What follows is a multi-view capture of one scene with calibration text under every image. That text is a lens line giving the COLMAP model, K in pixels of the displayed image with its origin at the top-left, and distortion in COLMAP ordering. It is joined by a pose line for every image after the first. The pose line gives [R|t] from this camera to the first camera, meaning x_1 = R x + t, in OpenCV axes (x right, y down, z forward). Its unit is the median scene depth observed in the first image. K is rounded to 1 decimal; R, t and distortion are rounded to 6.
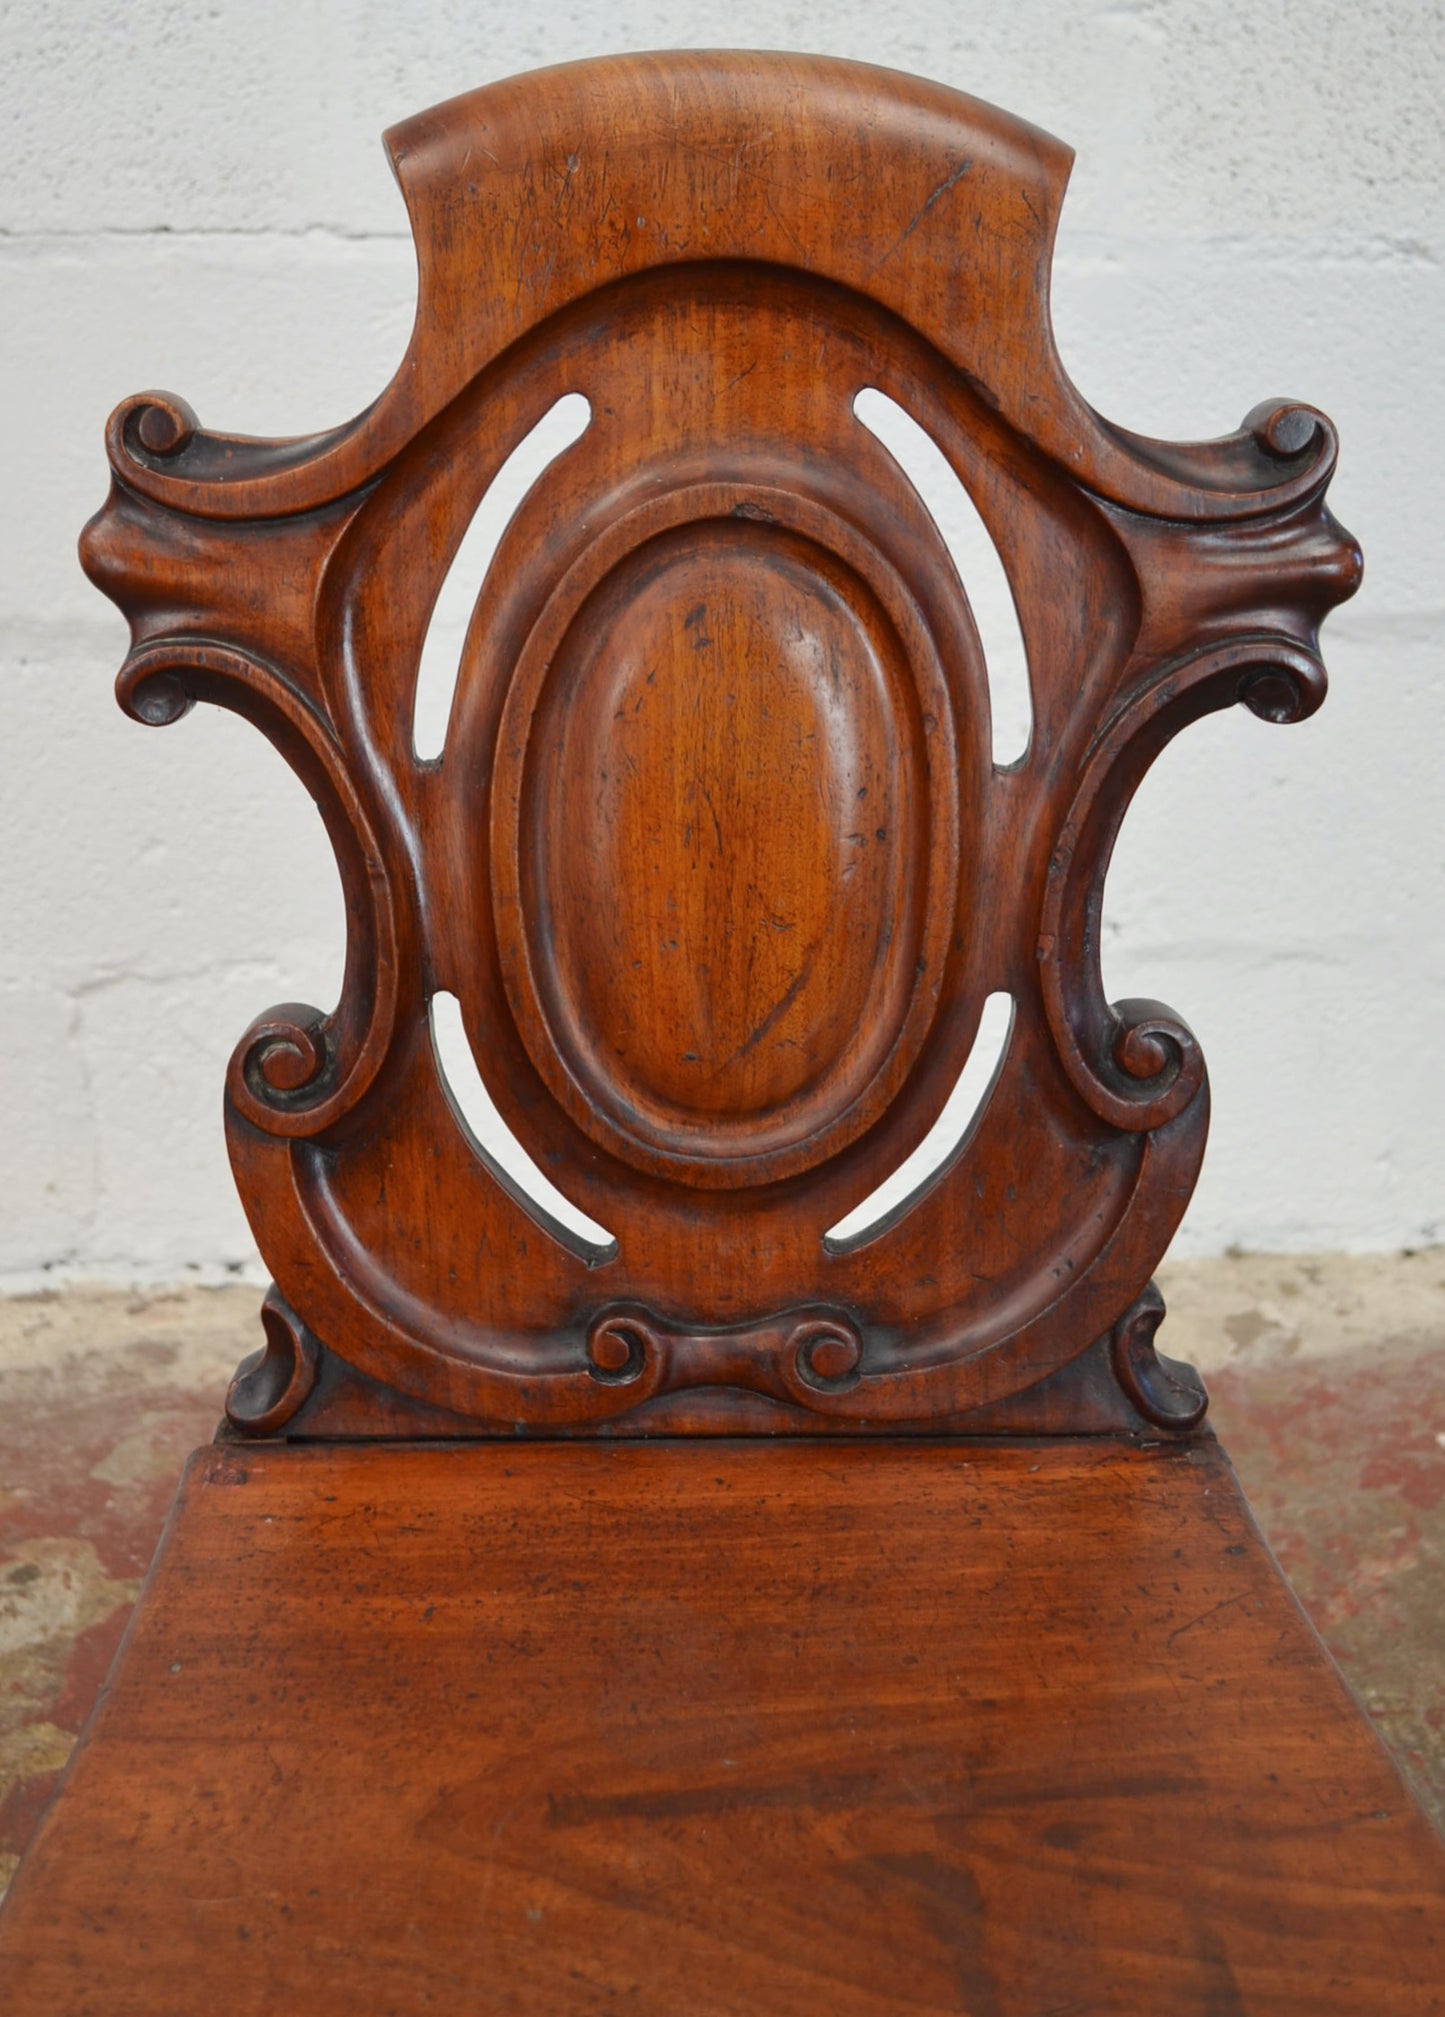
lens RADIAL K [[2495.2, 0, 731.4], [0, 2495.2, 924.0], [0, 0, 1]] dist [-0.020596, 0.001199]
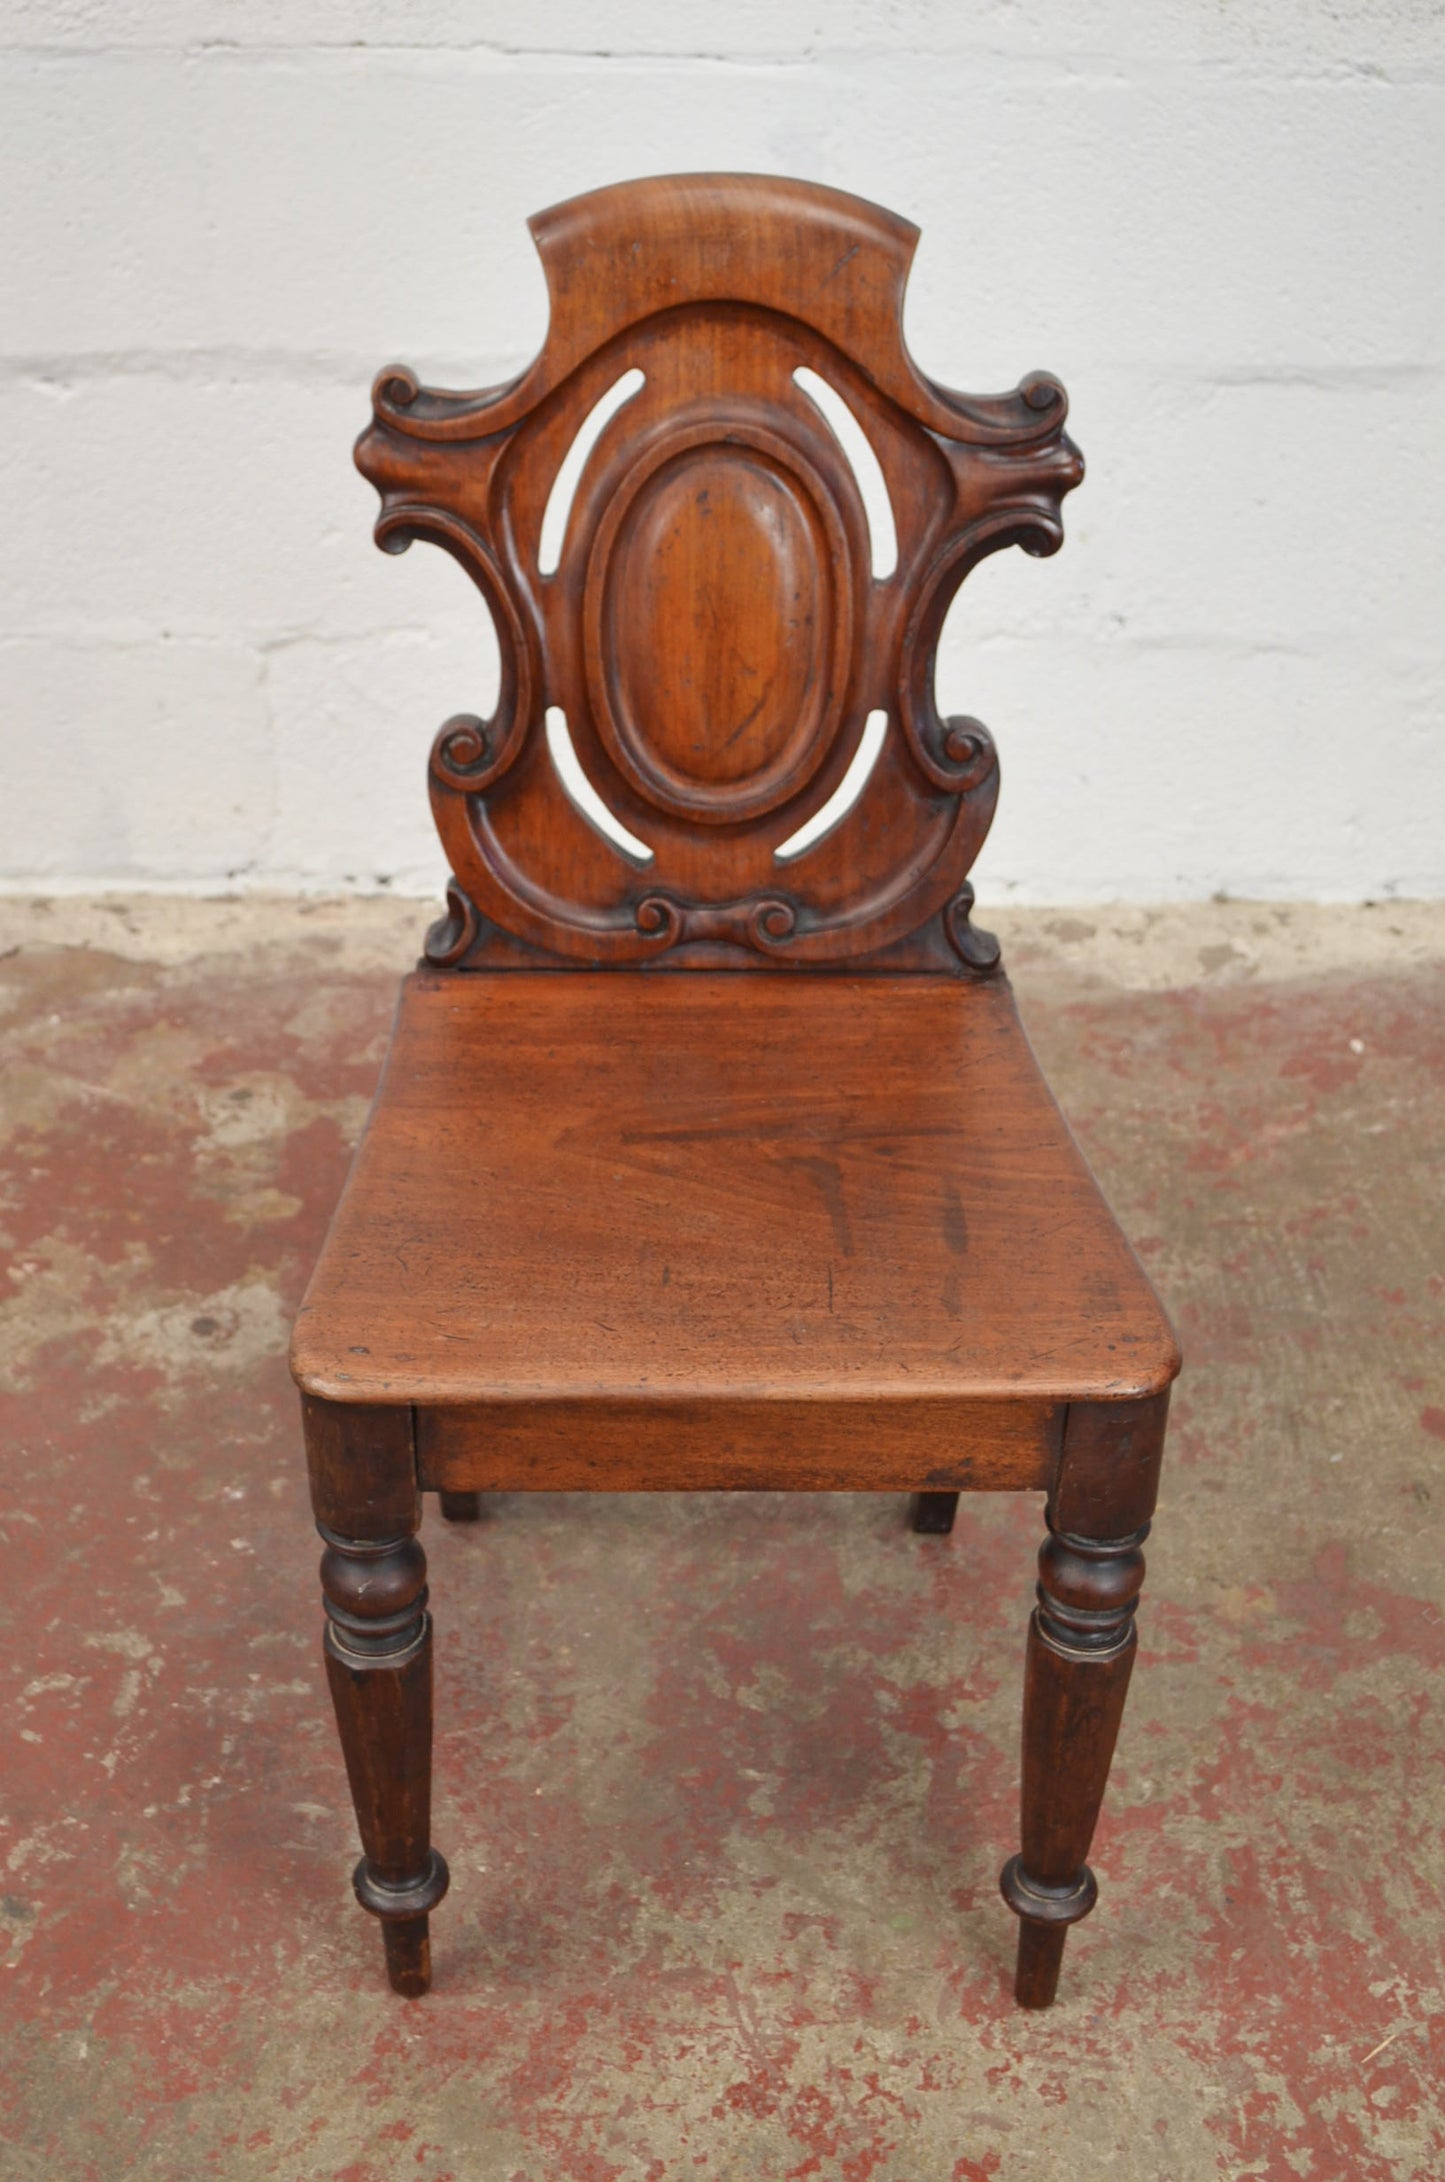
lens RADIAL K [[3410.4, 0, 712.1], [0, 3410.4, 1092.9], [0, 0, 1]] dist [-0.001955, -0.003791]
pose [[0.998177, 0.036544, -0.048042, 0.047073], [-0.028357, 0.986509, 0.161233, -0.035074], [0.053286, -0.159576, 0.985746, -0.700853]]
